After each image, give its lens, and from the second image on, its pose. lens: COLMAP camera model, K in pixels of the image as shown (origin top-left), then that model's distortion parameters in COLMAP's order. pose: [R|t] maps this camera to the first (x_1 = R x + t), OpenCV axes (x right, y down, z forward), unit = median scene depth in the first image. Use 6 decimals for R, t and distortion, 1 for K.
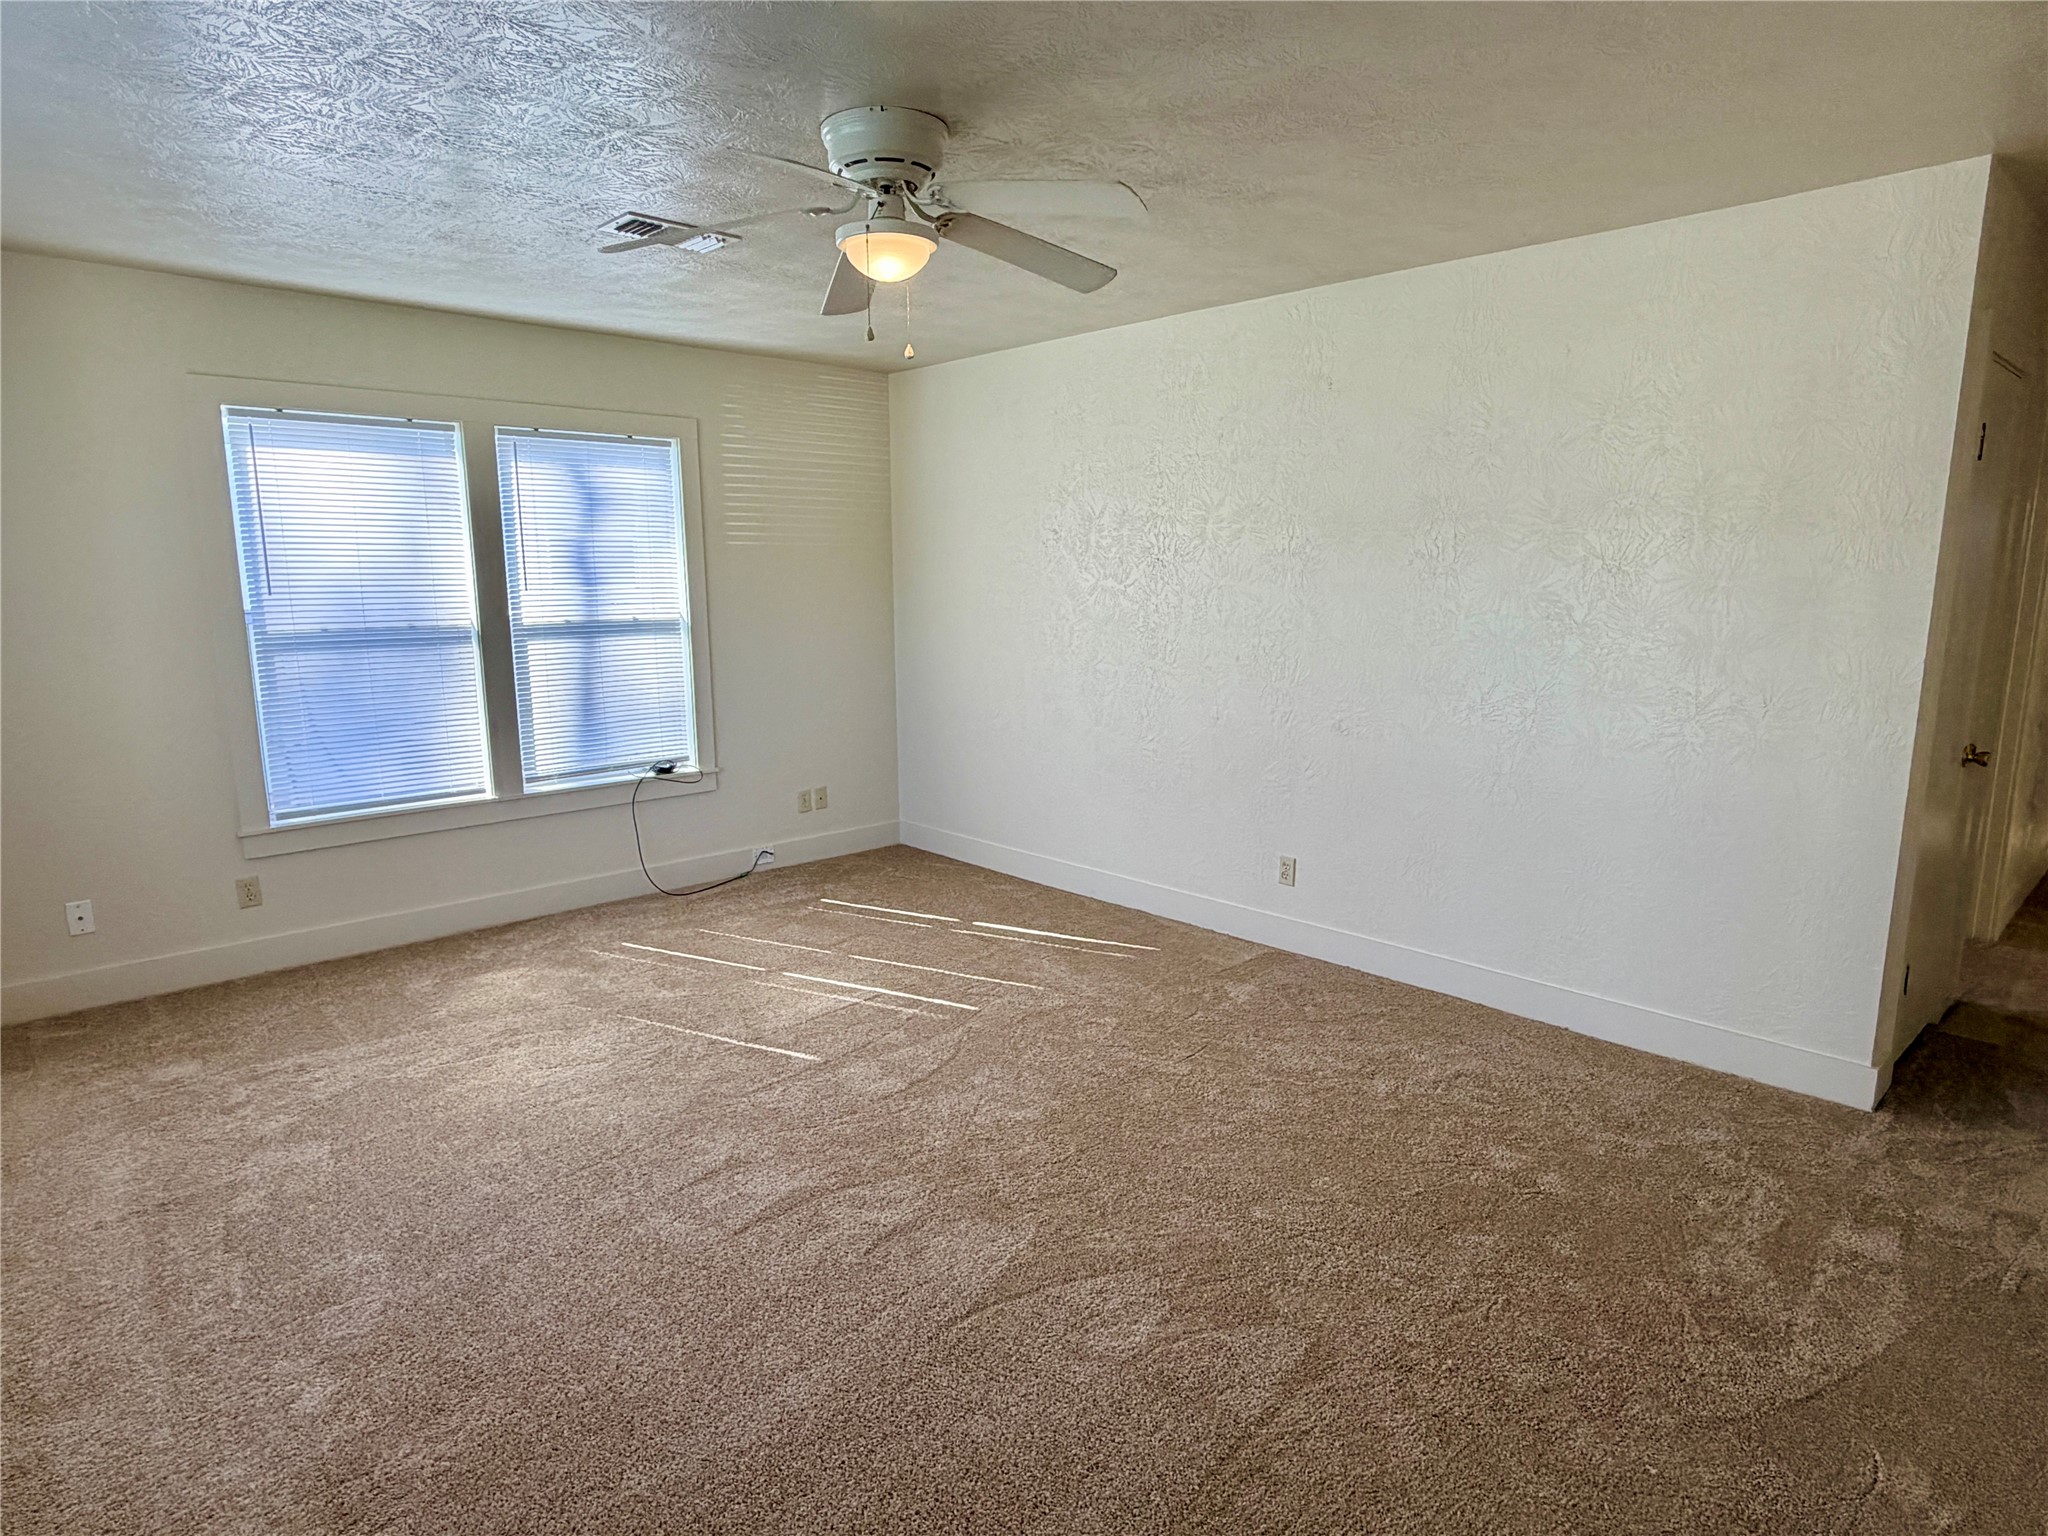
lens RADIAL K [[1168.0, 0, 1024.0], [0, 1168.0, 768.0], [0, 0, 1]] dist [0.003383, 0.000182]
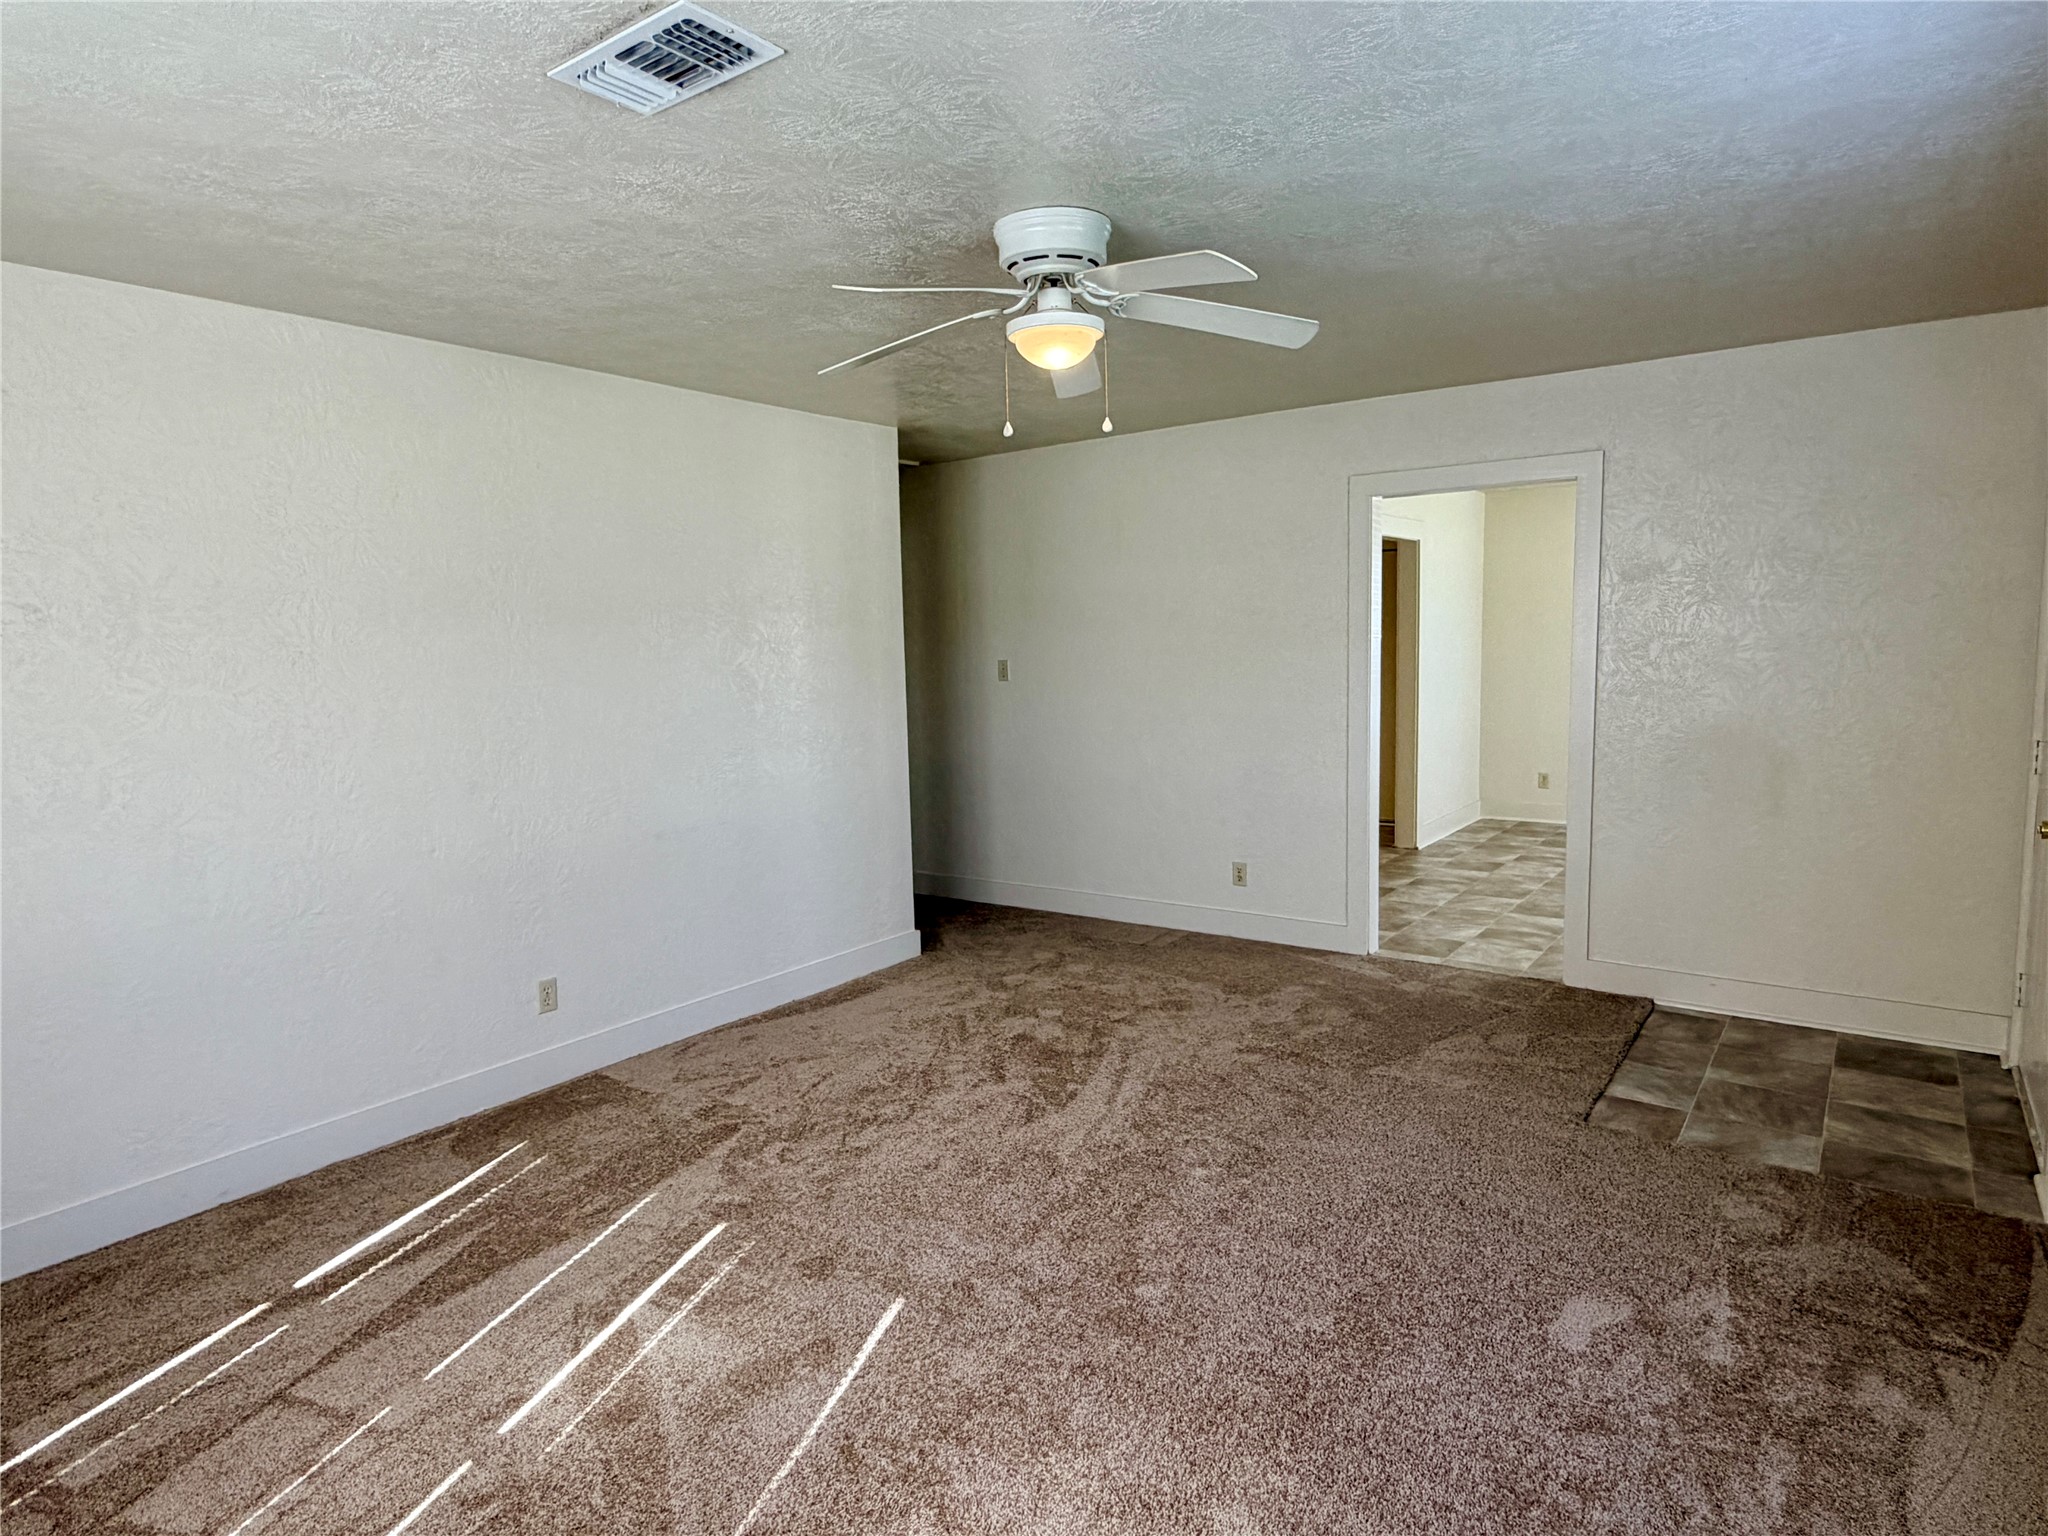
lens RADIAL K [[1168.0, 0, 1024.0], [0, 1168.0, 768.0], [0, 0, 1]] dist [0.003383, 0.000182]
pose [[-0.166099, -0.109213, 0.980043, -0.890855], [0.198632, 0.969772, 0.141733, -0.174168], [-0.965897, 0.218209, -0.139385, 0.949875]]
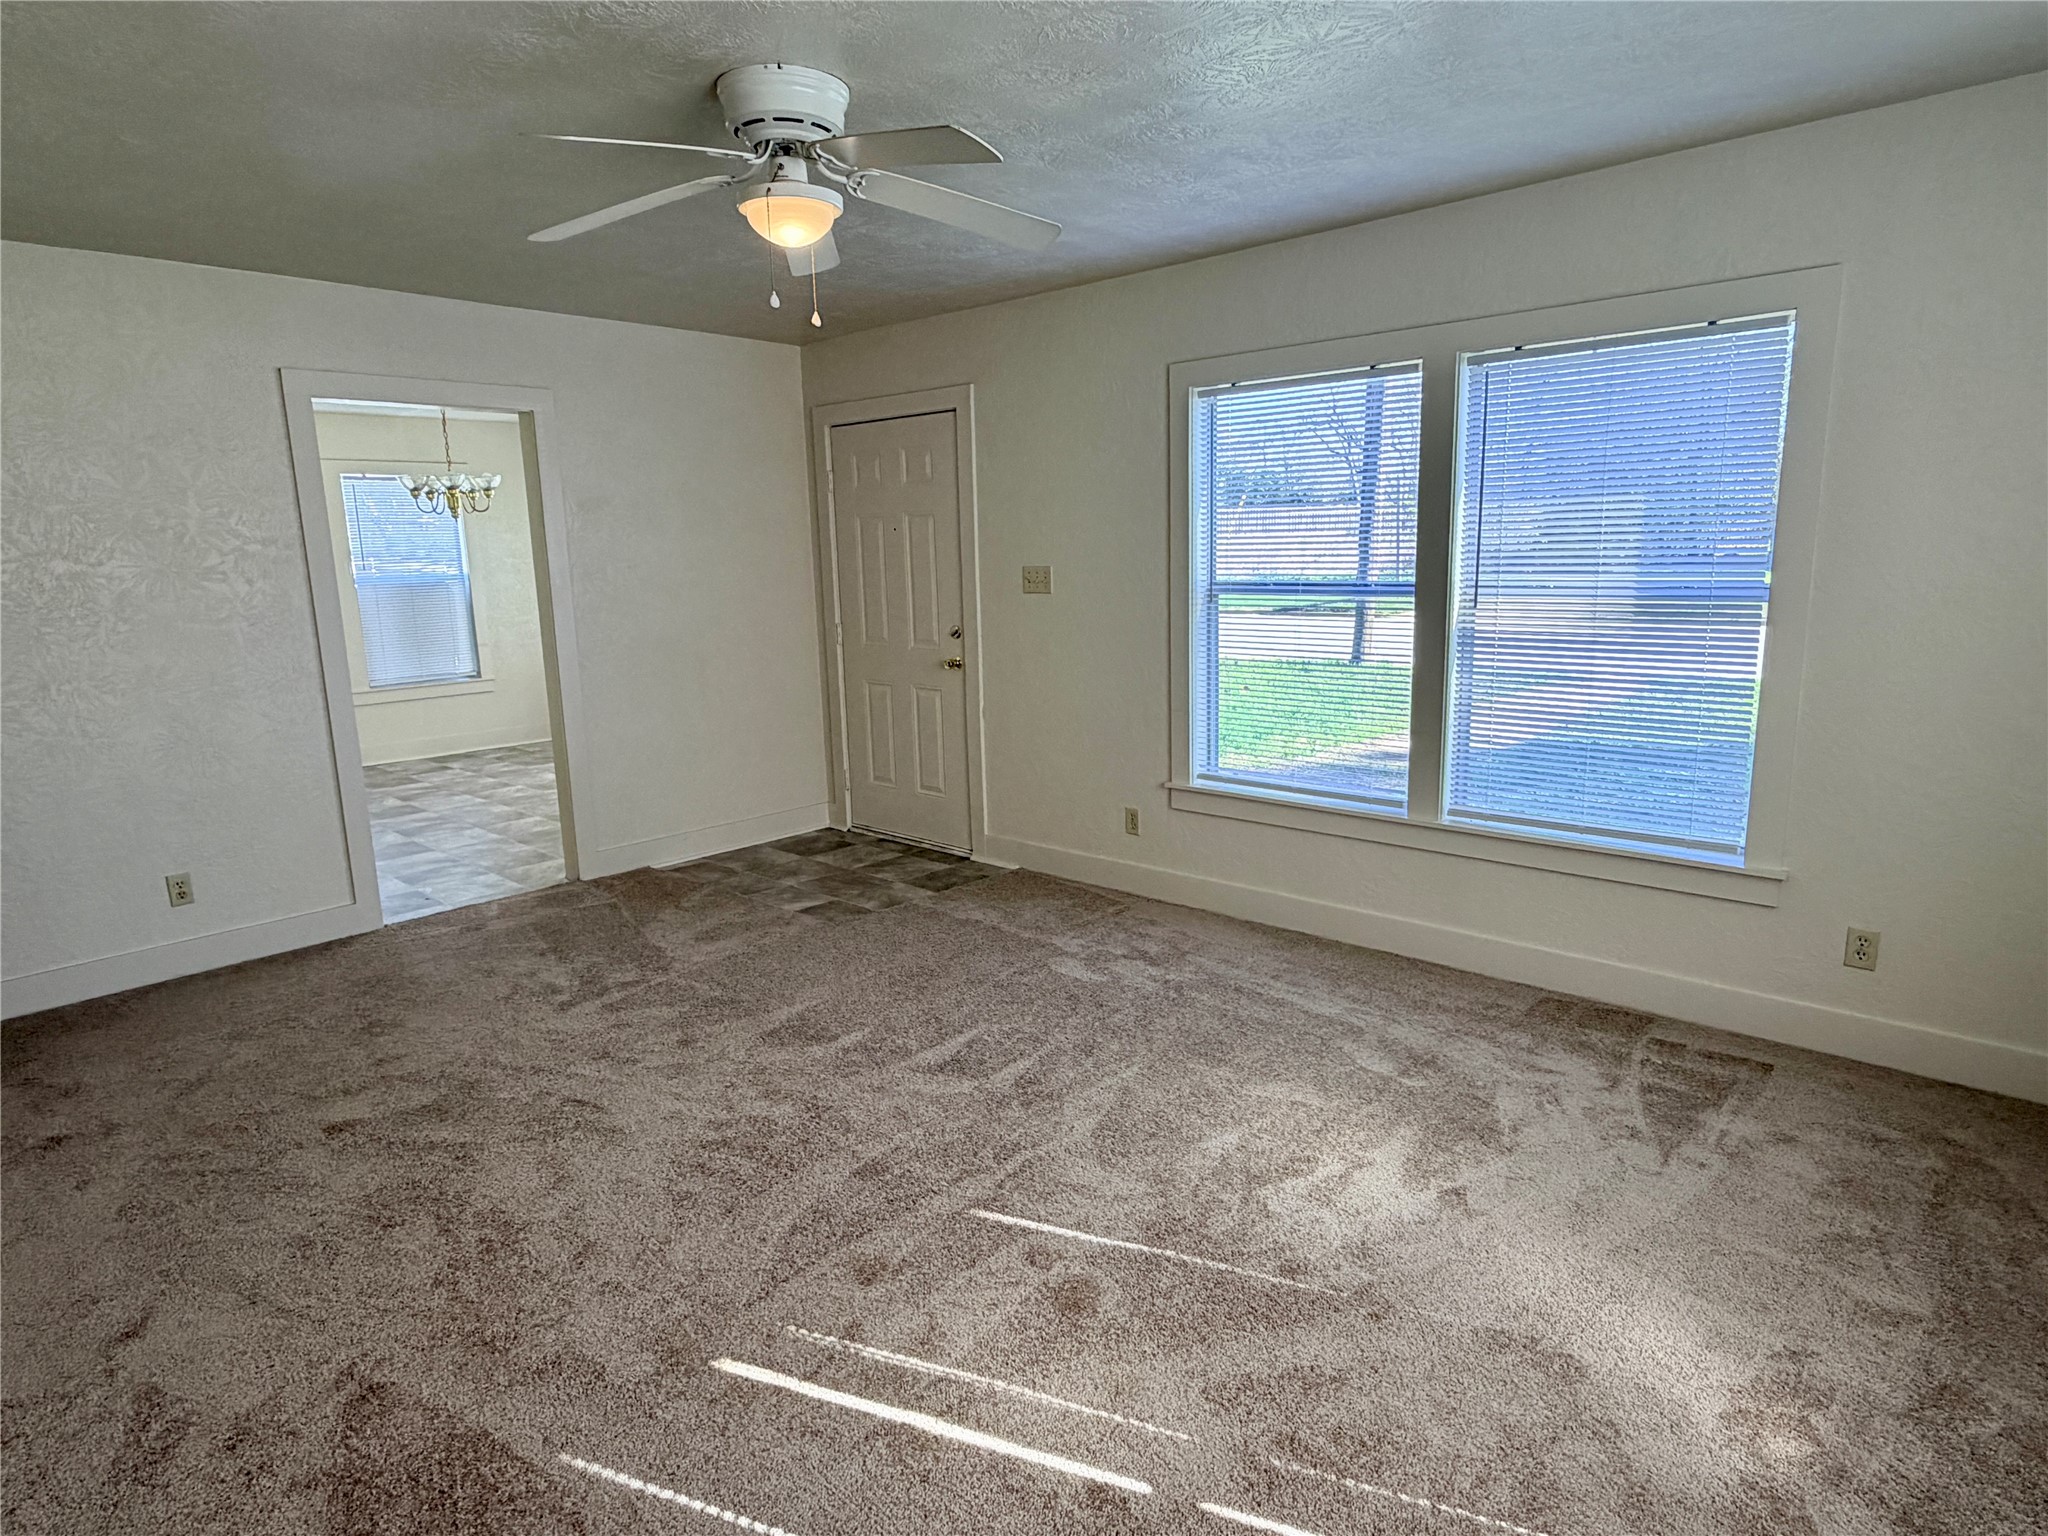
lens RADIAL K [[1168.0, 0, 1024.0], [0, 1168.0, 768.0], [0, 0, 1]] dist [0.003383, 0.000182]
pose [[-0.998451, 0.035603, -0.042745, -0.187270], [0.017839, 0.932717, 0.360167, -0.274327], [0.052692, 0.358847, -0.931908, 1.581537]]
